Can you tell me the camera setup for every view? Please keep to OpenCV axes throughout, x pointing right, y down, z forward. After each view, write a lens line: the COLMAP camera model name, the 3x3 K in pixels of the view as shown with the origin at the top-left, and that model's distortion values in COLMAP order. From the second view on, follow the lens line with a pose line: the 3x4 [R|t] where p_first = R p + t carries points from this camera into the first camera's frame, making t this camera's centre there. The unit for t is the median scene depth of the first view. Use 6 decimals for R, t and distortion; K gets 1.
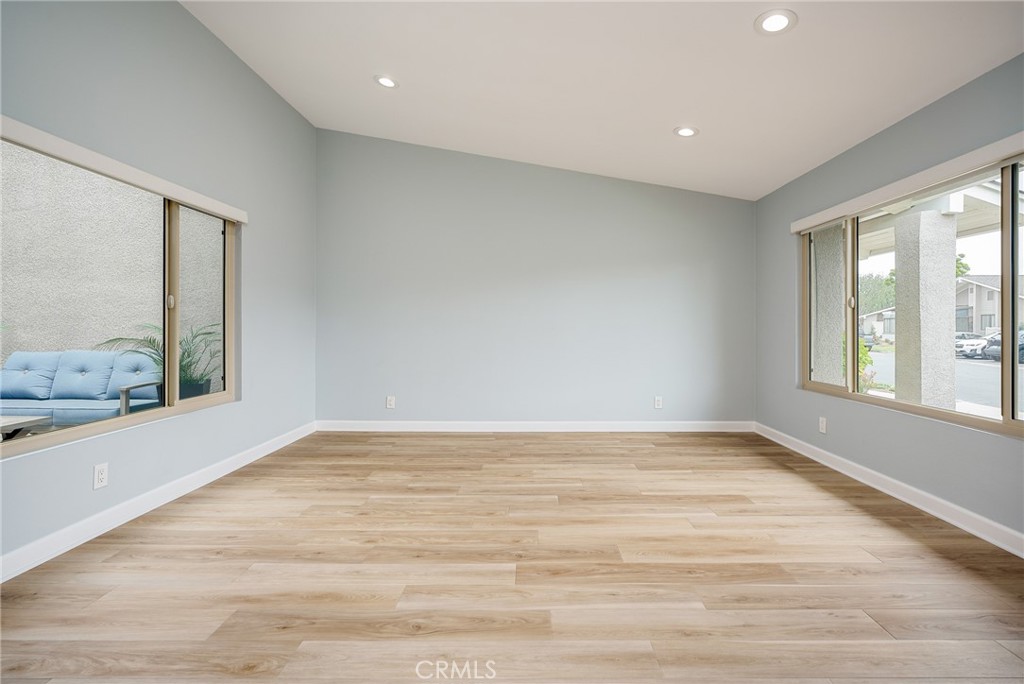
lens RADIAL K [[487.5, 0, 516.5], [0, 487.5, 327.4], [0, 0, 1]] dist [-0.000788, -0.000137]
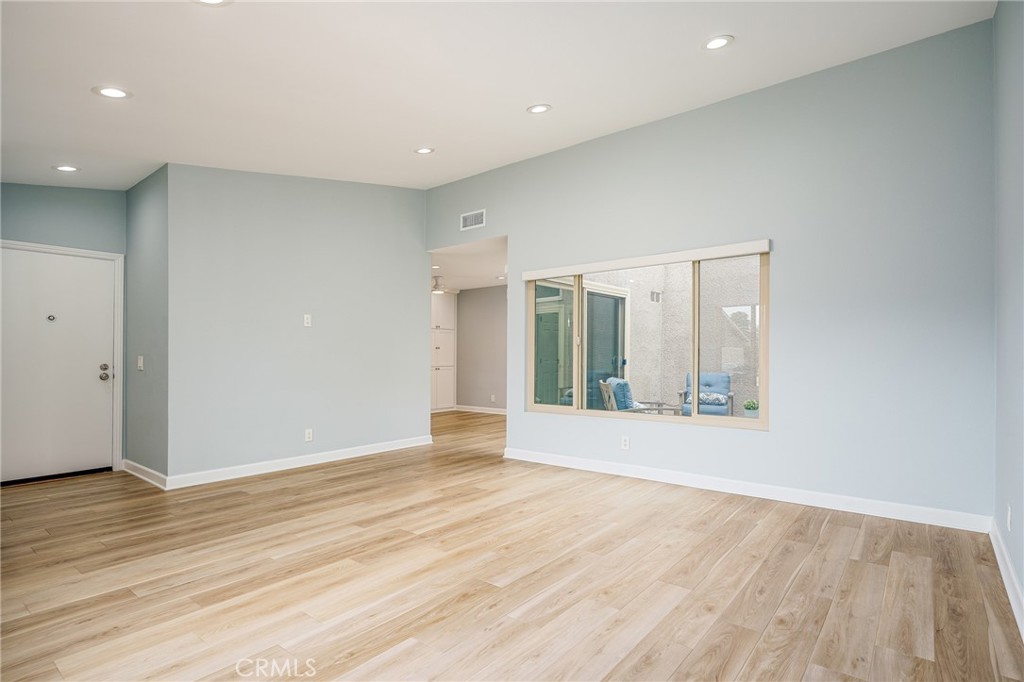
lens RADIAL K [[524.7, 0, 505.7], [0, 524.7, 342.7], [0, 0, 1]] dist [0.000457, 0.000386]
pose [[-0.635495, -0.021963, -0.771793, 0.945511], [0.001147, 0.999567, -0.029389, 0.008642], [0.772104, -0.019561, -0.635195, 2.074333]]
